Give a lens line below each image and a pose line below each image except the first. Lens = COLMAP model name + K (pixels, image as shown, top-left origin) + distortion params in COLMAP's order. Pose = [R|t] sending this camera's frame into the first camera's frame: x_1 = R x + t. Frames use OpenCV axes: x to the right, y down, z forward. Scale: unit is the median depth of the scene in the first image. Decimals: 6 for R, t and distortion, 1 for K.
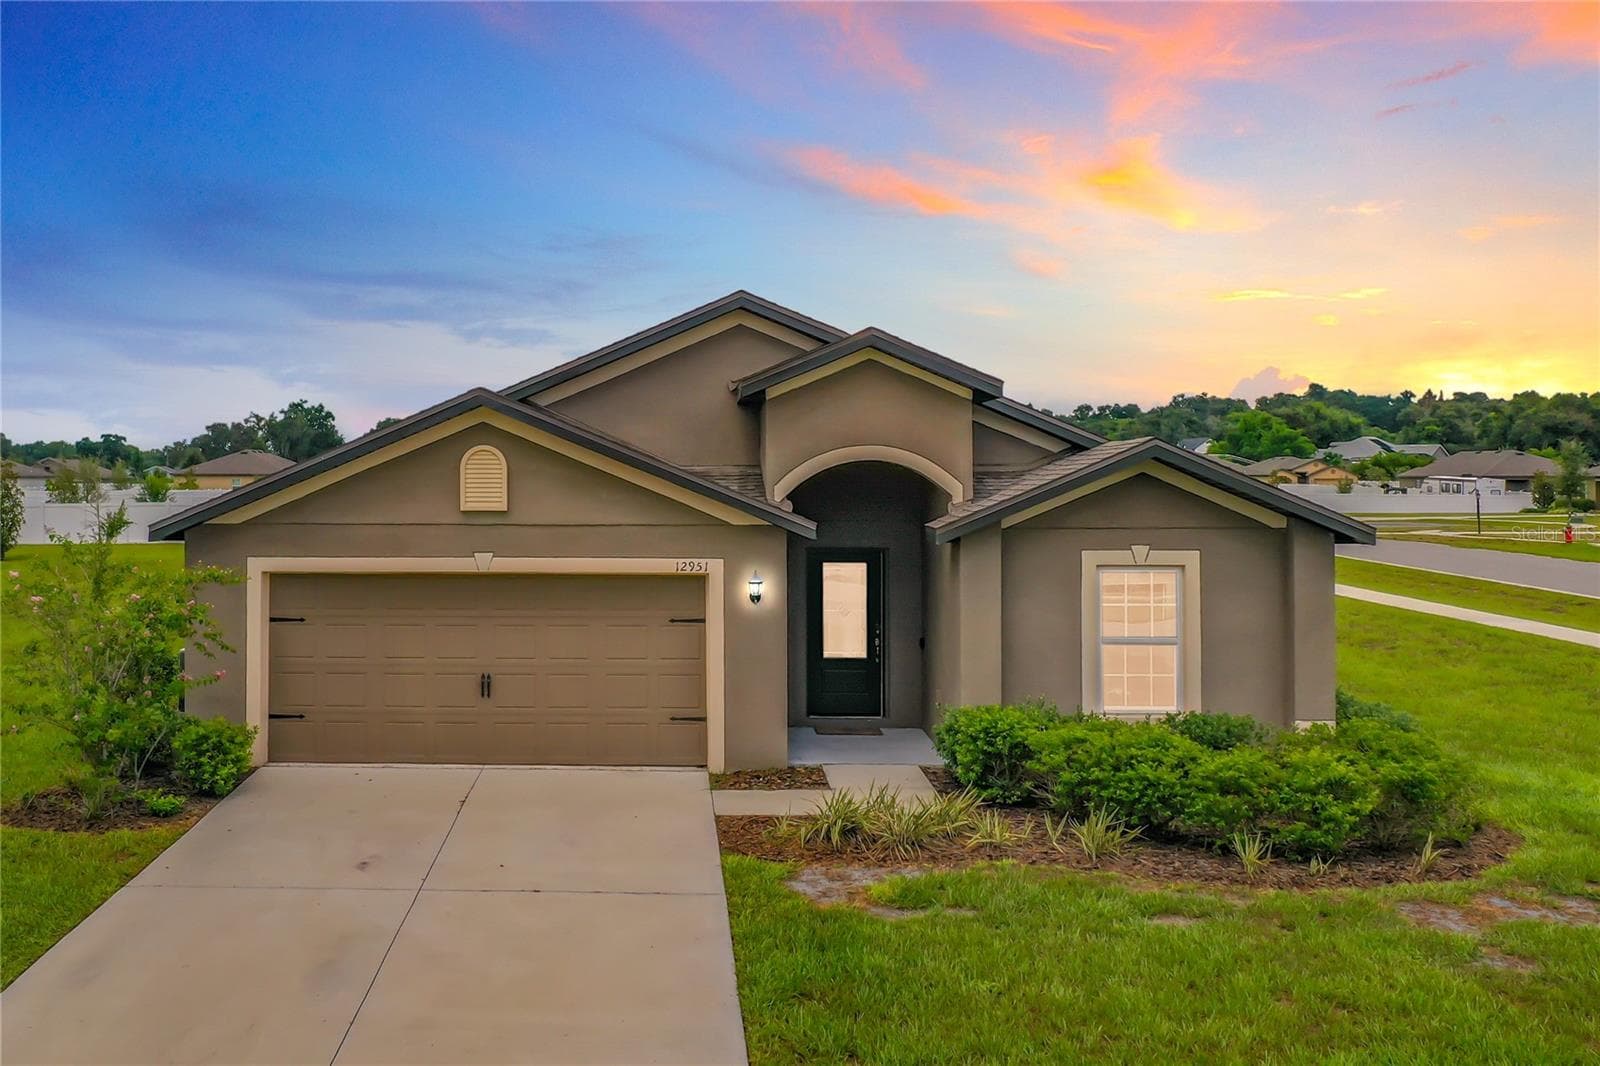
lens RADIAL K [[1641.3, 0, 593.4], [0, 1641.3, 464.8], [0, 0, 1]] dist [-0.000742, 0.010470]
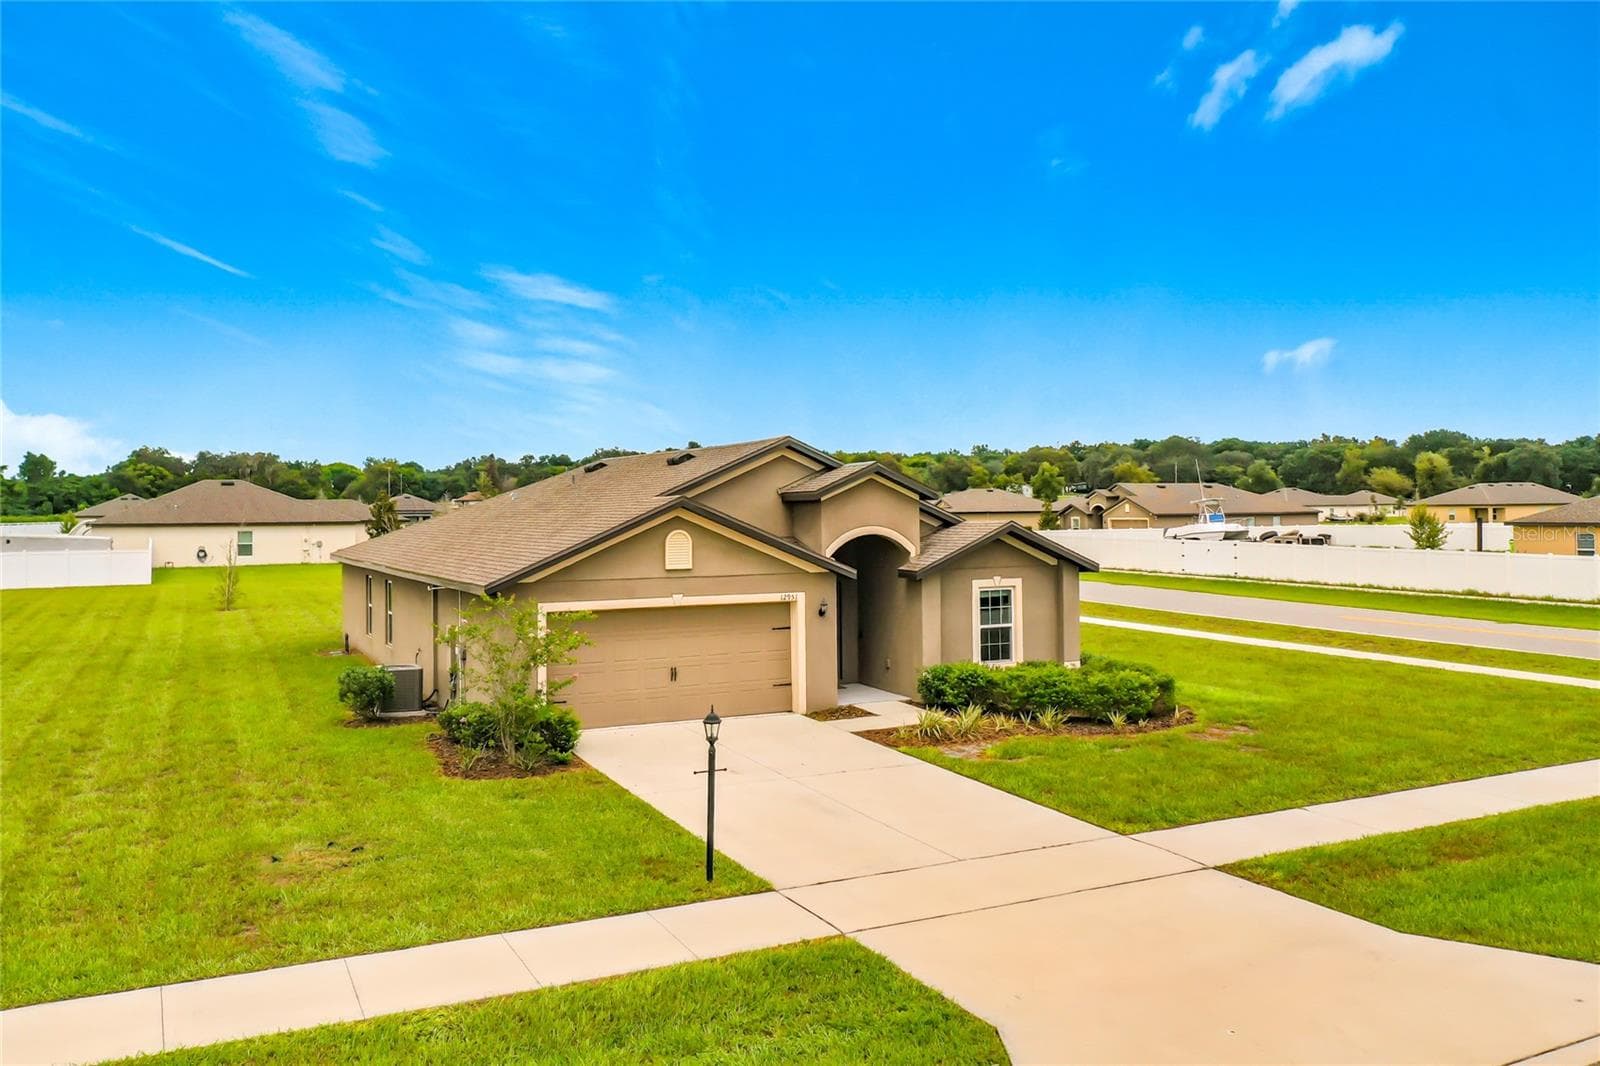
lens RADIAL K [[1309.0, 0, 800.0], [0, 1309.0, 533.0], [0, 0, 1]] dist [-0.011033, -0.003596]
pose [[0.875390, -0.019579, 0.483021, -0.598399], [0.007831, 0.999623, 0.026327, -0.042641], [-0.483354, -0.019264, 0.875213, -0.221126]]
